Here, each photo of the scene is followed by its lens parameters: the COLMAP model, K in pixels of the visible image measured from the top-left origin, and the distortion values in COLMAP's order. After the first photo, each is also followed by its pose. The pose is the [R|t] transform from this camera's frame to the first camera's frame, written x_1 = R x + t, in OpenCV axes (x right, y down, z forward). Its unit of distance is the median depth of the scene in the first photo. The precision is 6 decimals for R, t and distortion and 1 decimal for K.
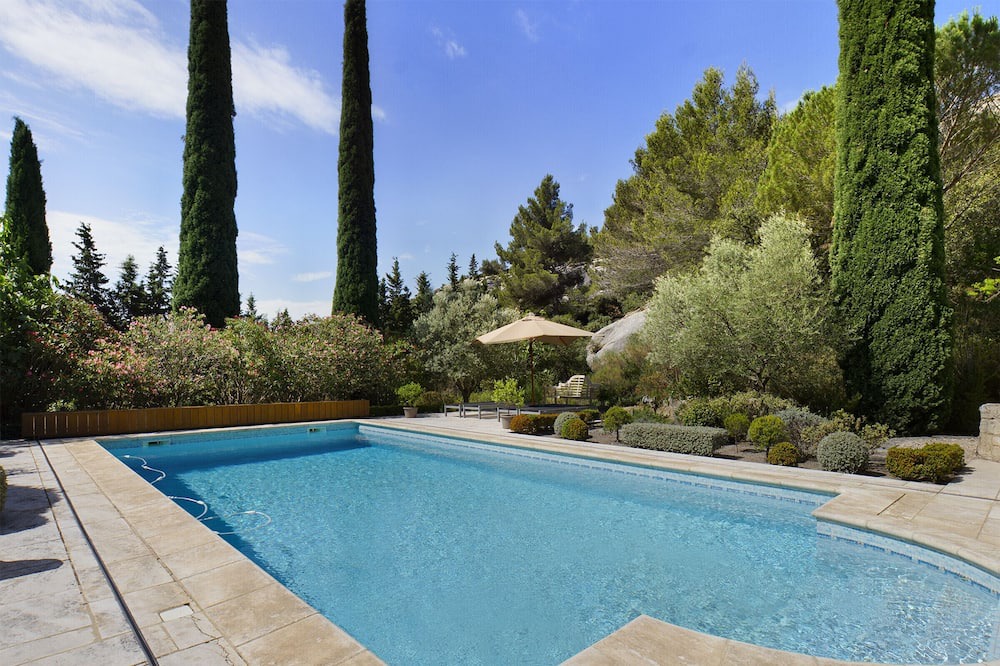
lens RADIAL K [[524.8, 0, 504.1], [0, 524.8, 362.0], [0, 0, 1]] dist [0.003453, -0.000896]
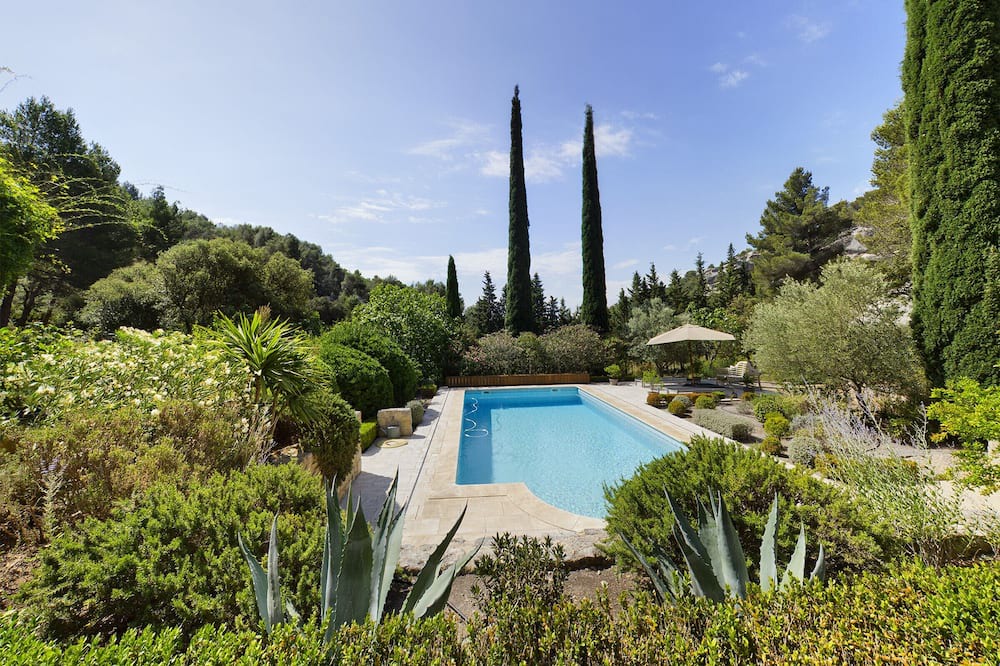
lens RADIAL K [[363.7, 0, 491.9], [0, 363.7, 309.1], [0, 0, 1]] dist [0.000288, -0.000324]
pose [[0.762261, -0.051252, -0.645238, 0.282340], [0.024971, 0.998447, -0.049807, -0.087309], [0.646788, 0.021854, 0.762356, -0.165760]]
